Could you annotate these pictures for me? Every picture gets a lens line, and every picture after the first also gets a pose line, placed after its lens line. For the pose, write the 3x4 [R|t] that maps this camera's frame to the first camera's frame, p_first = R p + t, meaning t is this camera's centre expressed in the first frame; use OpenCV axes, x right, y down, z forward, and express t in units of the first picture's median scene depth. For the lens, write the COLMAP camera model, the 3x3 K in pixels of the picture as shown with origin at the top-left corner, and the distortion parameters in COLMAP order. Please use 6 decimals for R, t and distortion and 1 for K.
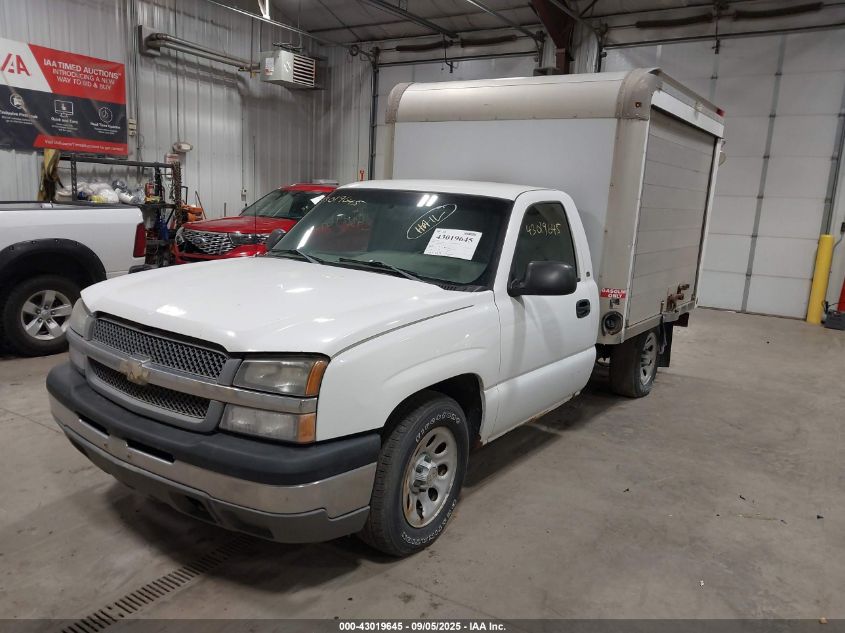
lens RADIAL K [[657.6, 0, 414.7], [0, 657.6, 316.3], [0, 0, 1]] dist [0.010905, 0.001917]
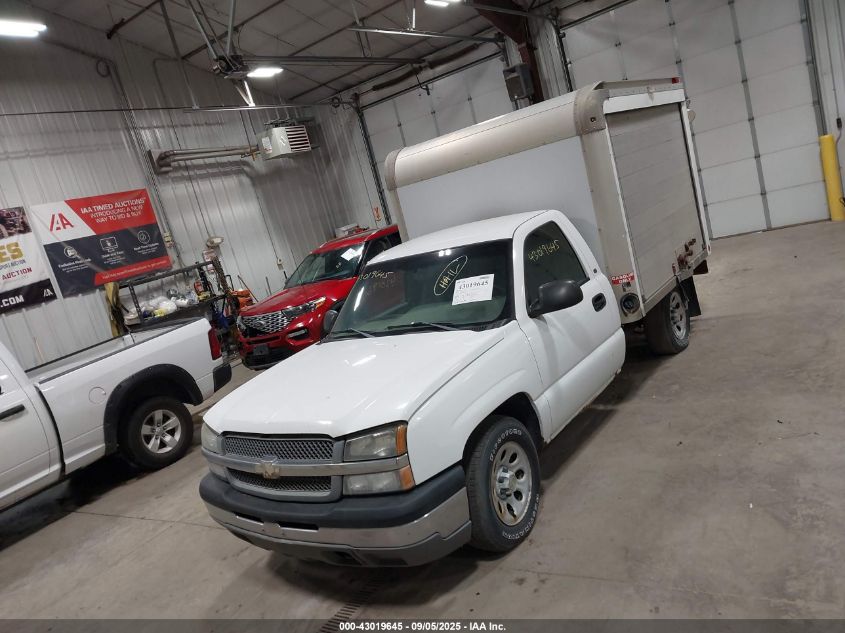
lens RADIAL K [[657.6, 0, 412.6], [0, 657.6, 321.1], [0, 0, 1]] dist [0.014959, -0.005649]
pose [[0.951099, -0.297679, -0.082452, 0.027787], [0.298022, 0.954522, -0.008403, -0.064974], [0.081203, -0.016580, 0.996560, -0.173490]]
